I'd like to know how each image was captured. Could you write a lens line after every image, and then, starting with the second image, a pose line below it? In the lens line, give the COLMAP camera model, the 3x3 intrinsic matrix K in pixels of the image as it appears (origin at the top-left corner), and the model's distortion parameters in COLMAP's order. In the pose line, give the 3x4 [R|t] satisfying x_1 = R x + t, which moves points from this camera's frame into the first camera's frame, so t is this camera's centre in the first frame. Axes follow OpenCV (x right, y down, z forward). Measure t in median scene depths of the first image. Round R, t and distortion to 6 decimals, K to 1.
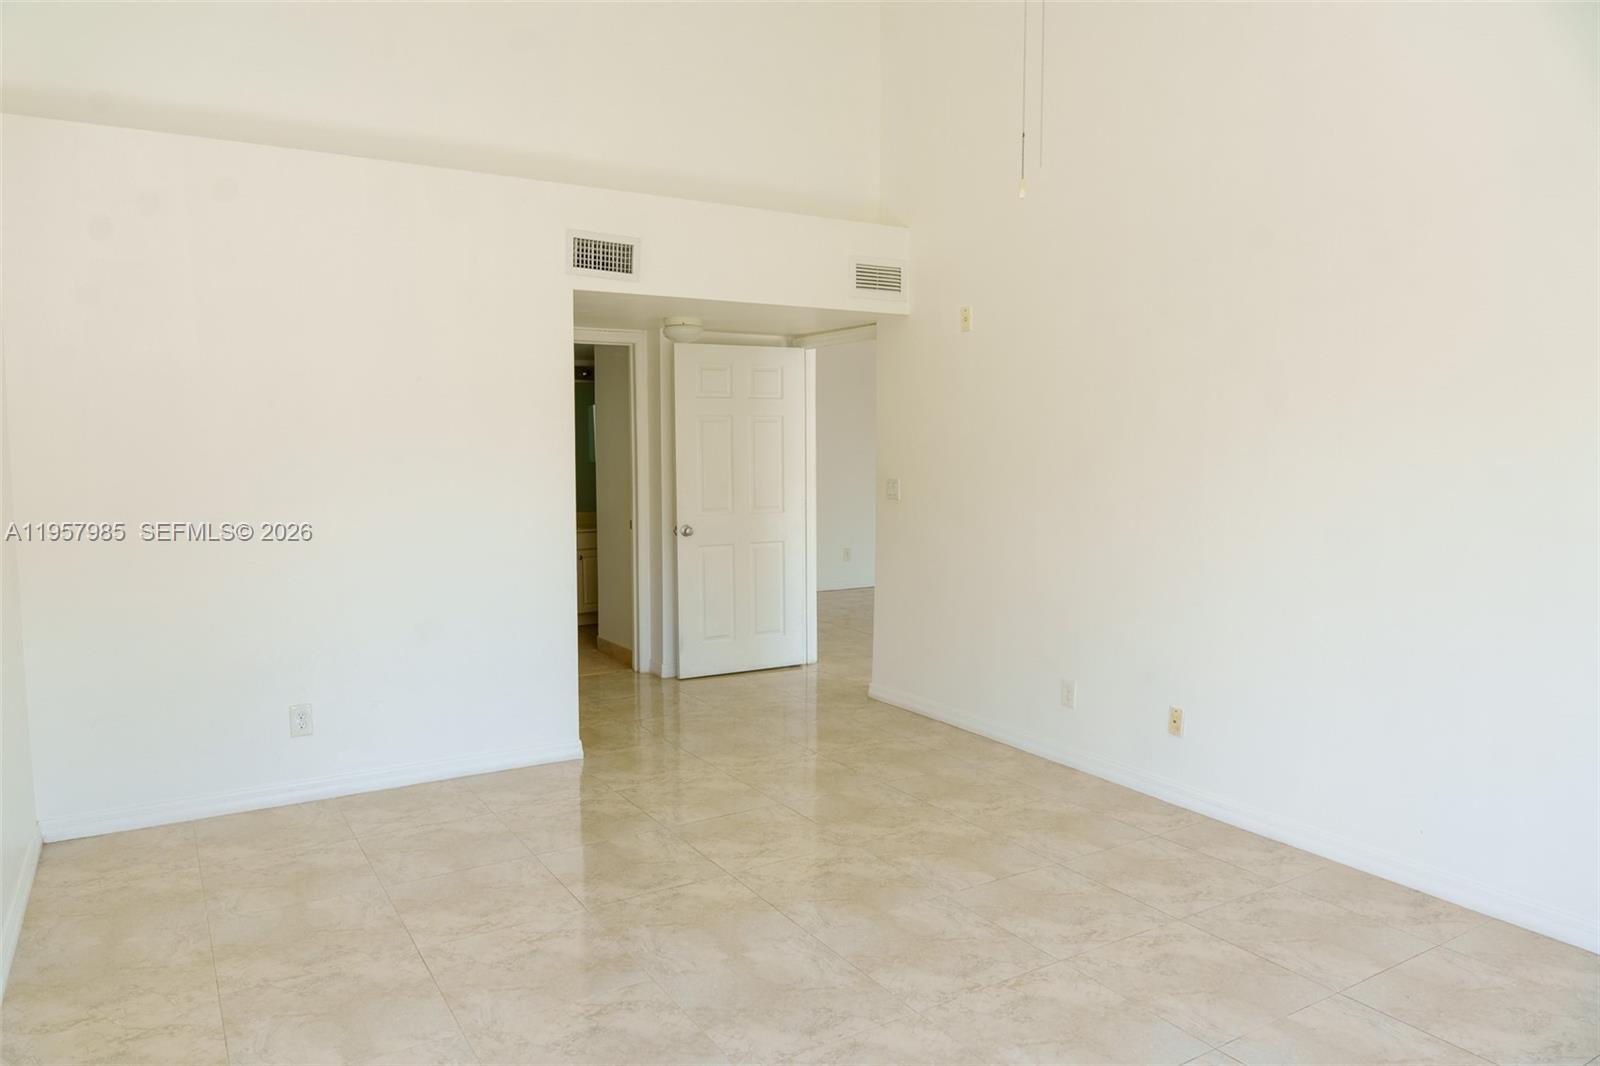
lens RADIAL K [[1085.1, 0, 785.0], [0, 1085.1, 520.1], [0, 0, 1]] dist [0.002119, -0.016198]
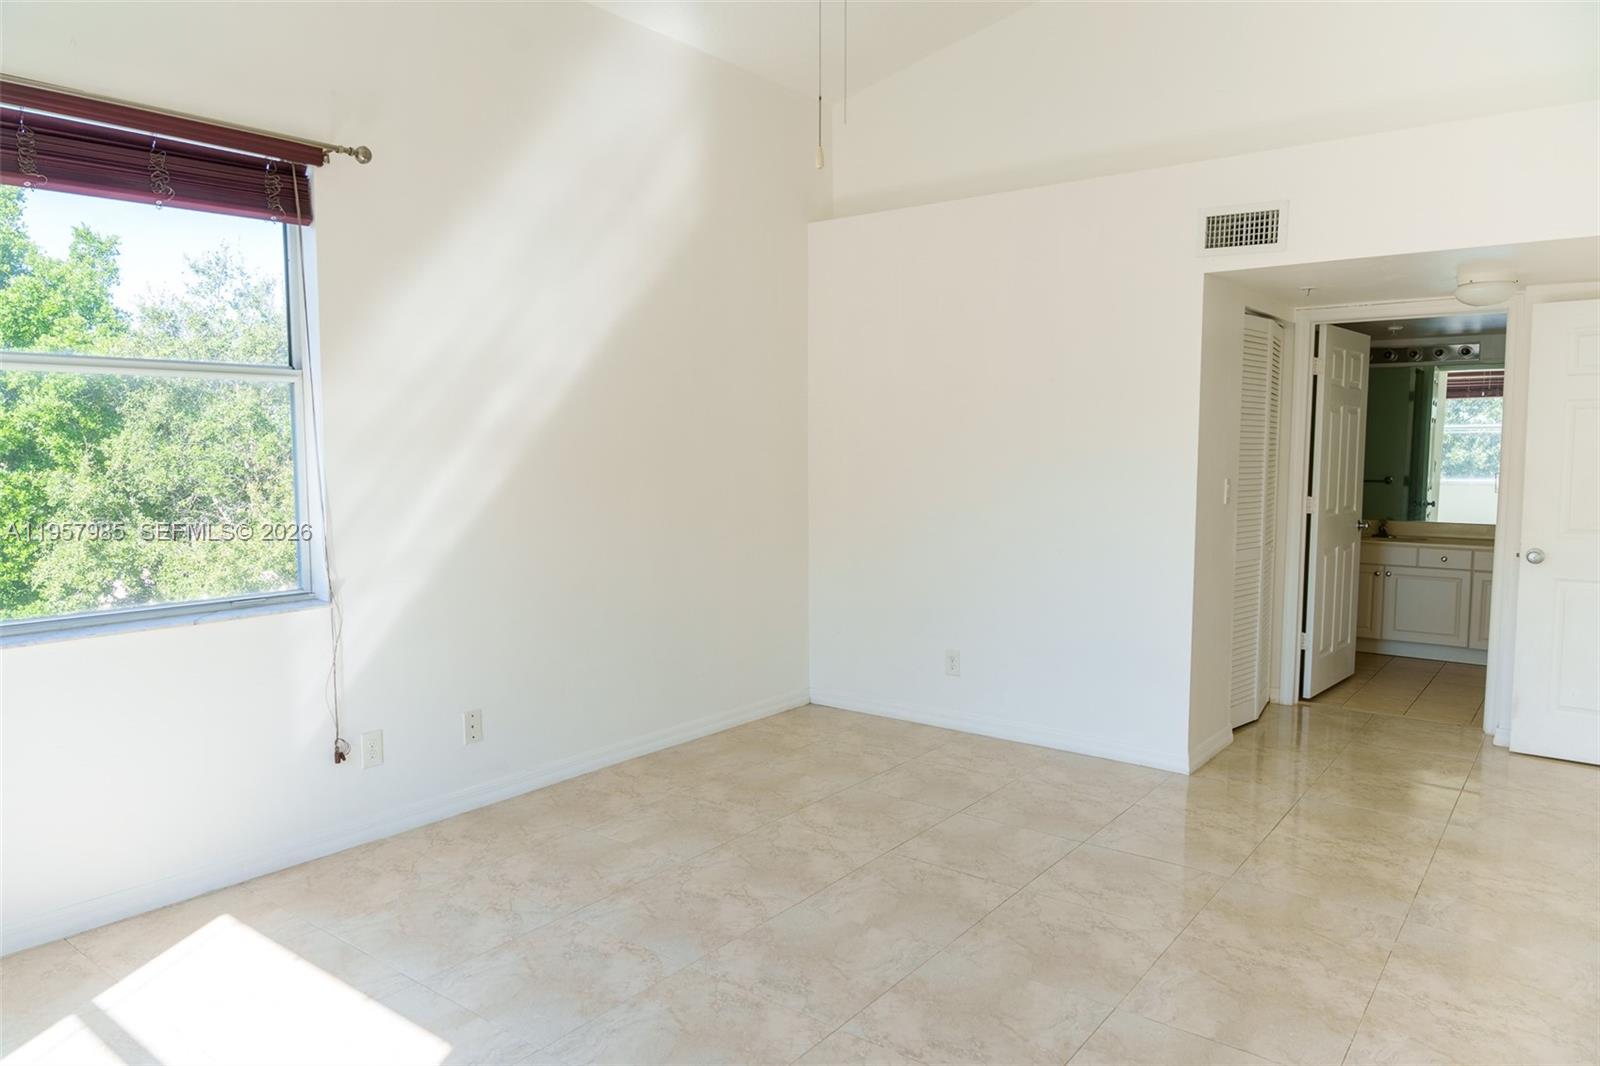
lens RADIAL K [[1085.1, 0, 800.1], [0, 1085.1, 522.7], [0, 0, 1]] dist [0.002119, -0.016198]
pose [[0.337469, 0.071460, -0.938620, 0.679178], [-0.066982, 0.996410, 0.051777, -0.028231], [0.938950, 0.045397, 0.341044, 0.429422]]
